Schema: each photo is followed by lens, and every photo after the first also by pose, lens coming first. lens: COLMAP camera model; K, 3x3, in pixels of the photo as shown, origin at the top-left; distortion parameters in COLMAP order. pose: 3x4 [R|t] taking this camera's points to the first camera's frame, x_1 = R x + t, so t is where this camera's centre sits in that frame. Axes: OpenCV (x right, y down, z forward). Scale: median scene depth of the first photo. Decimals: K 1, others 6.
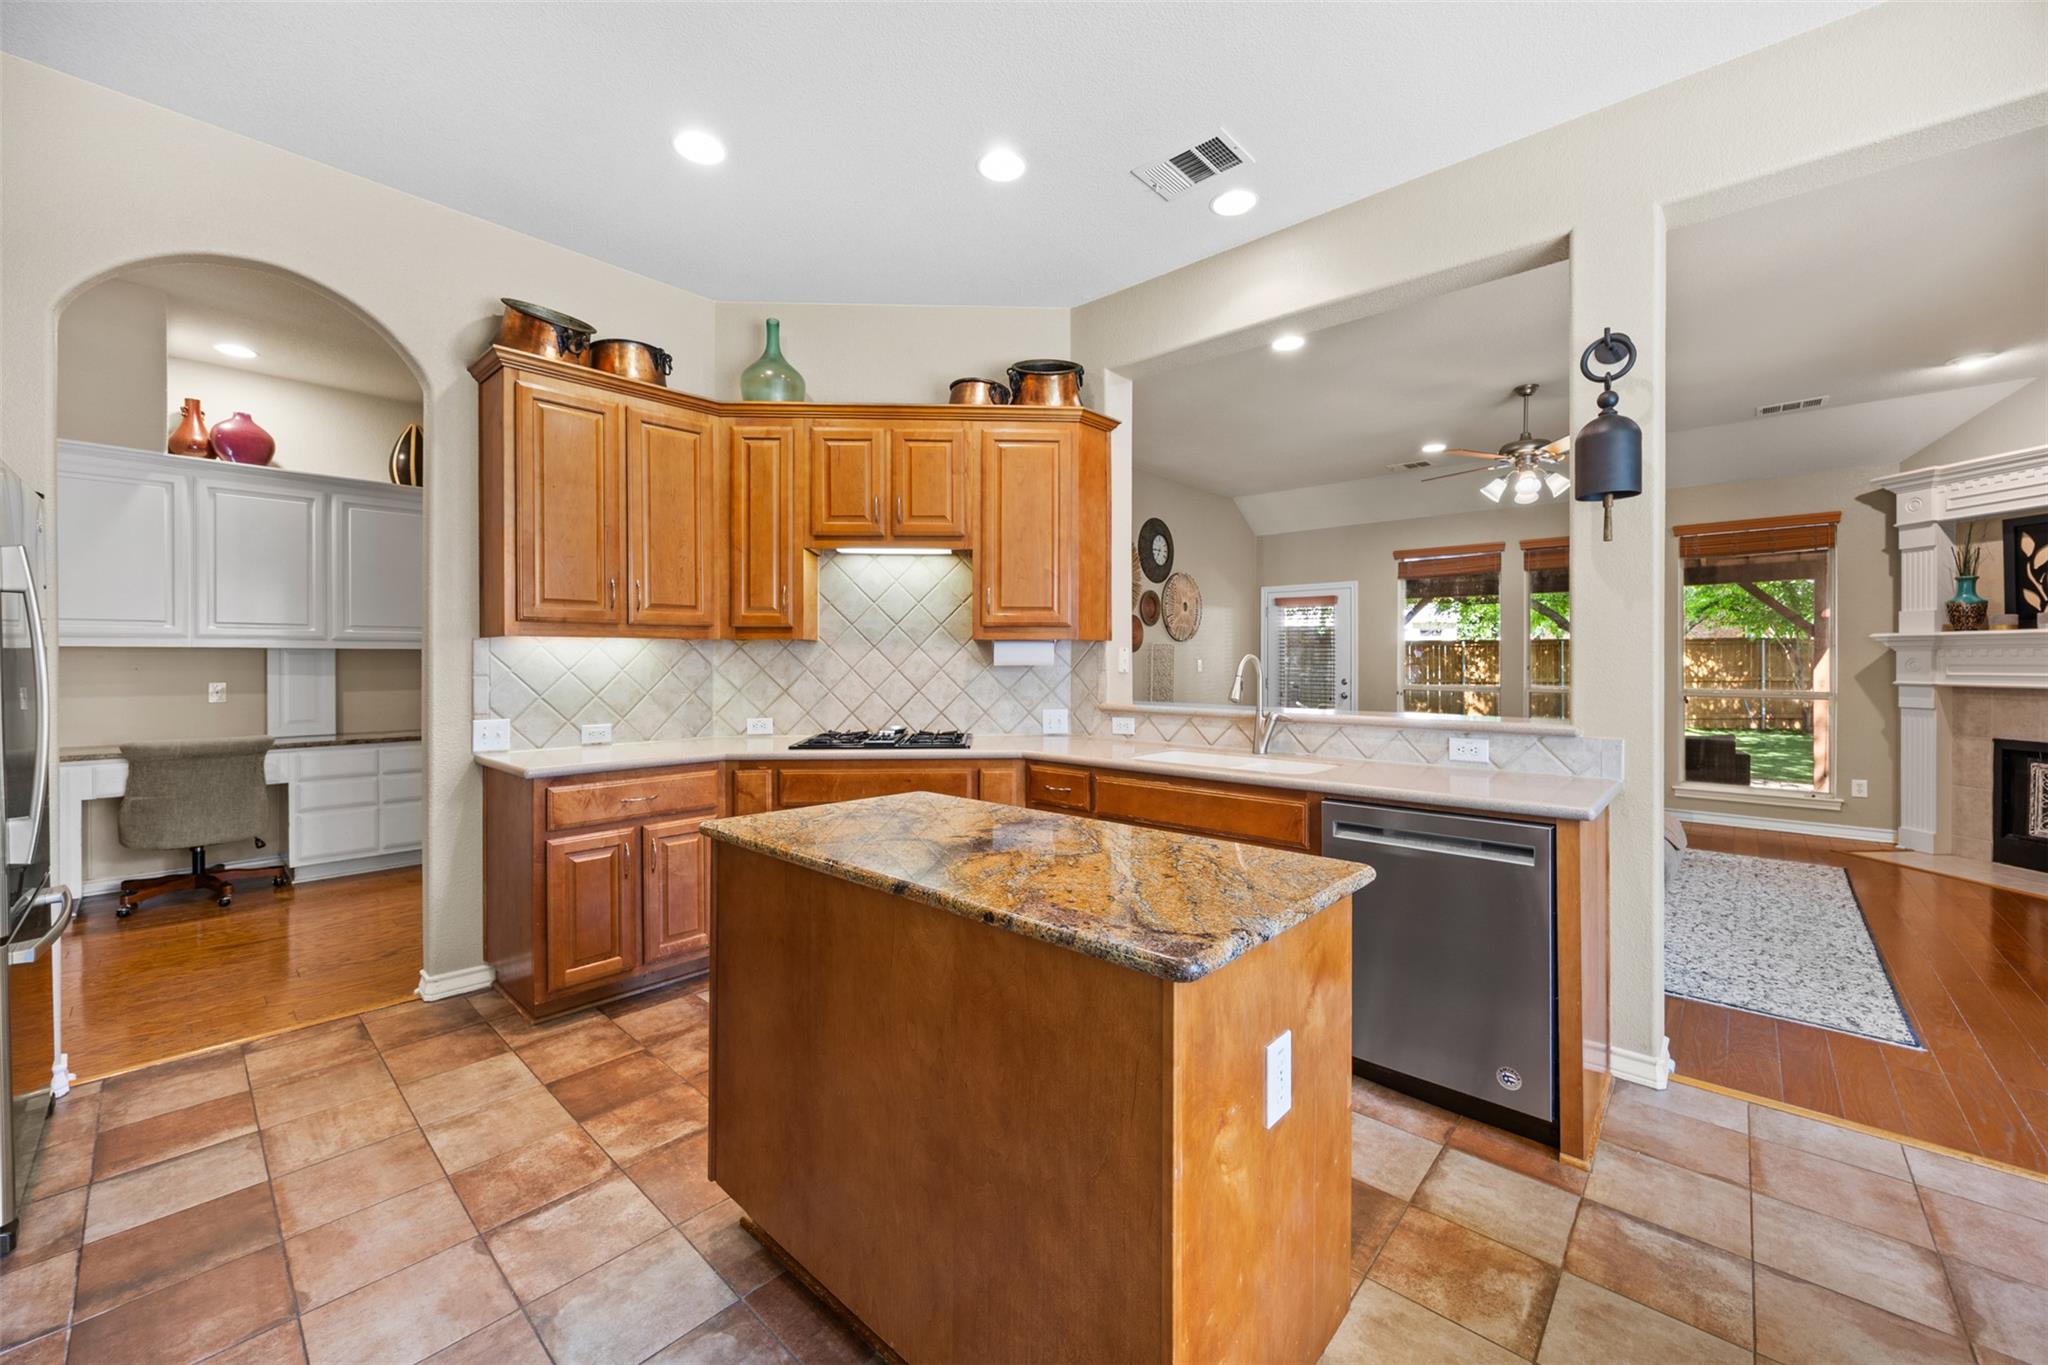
lens RADIAL K [[785.5, 0, 1025.8], [0, 785.5, 660.3], [0, 0, 1]] dist [-0.004539, -0.000162]
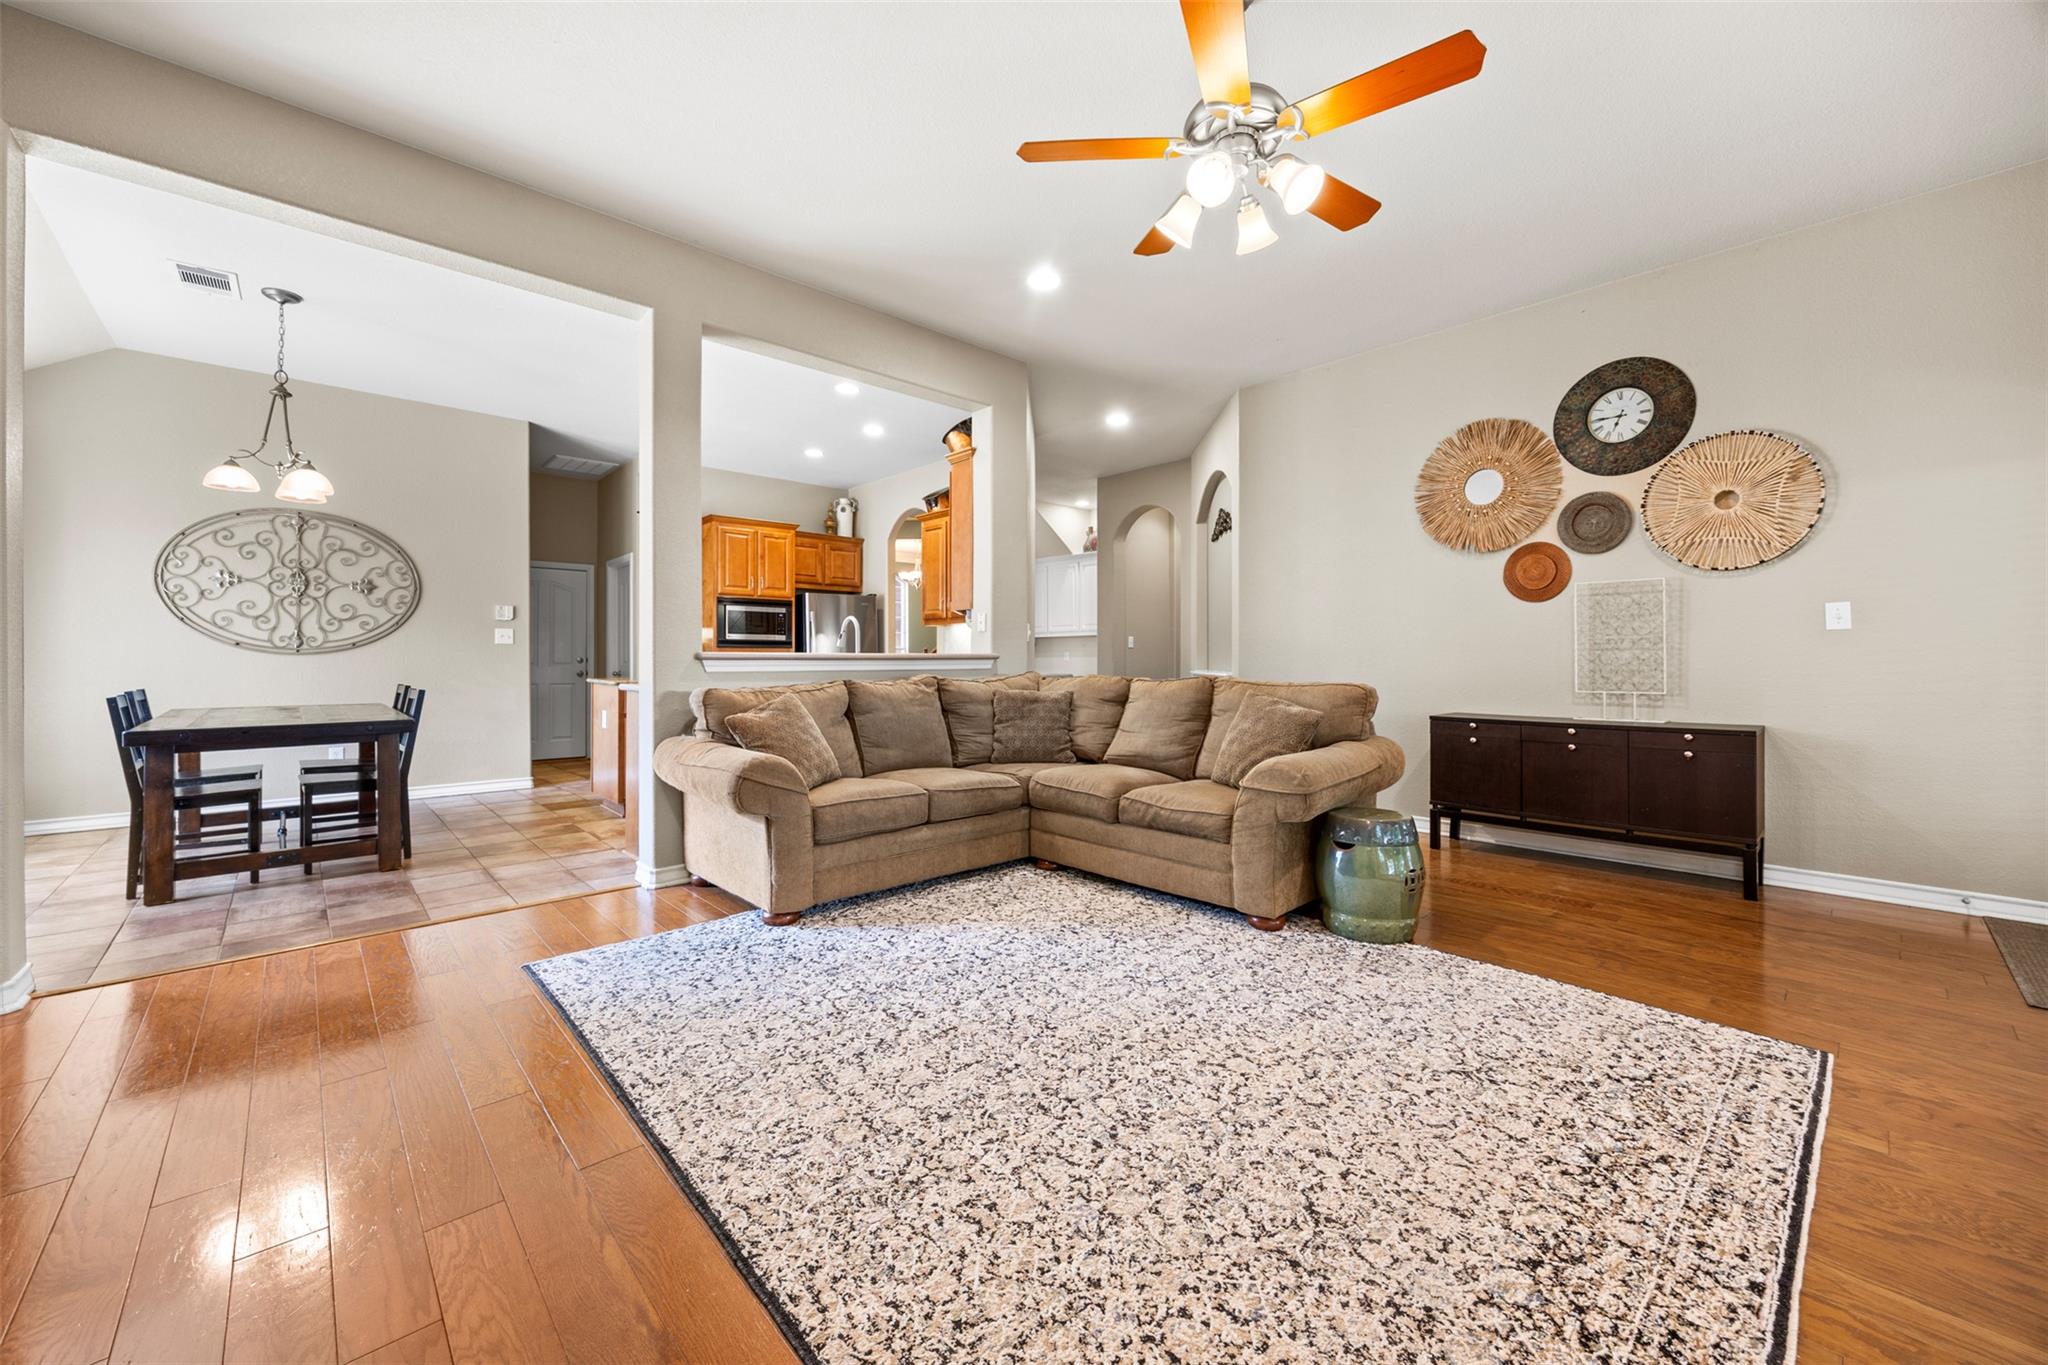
lens RADIAL K [[785.5, 0, 1024.6], [0, 785.5, 663.5], [0, 0, 1]] dist [-0.004539, -0.000162]
pose [[-0.083175, 0.001890, -0.996533, 1.427175], [0.001230, 0.999998, 0.001794, 0.066046], [0.996534, -0.001077, -0.083177, 1.172175]]
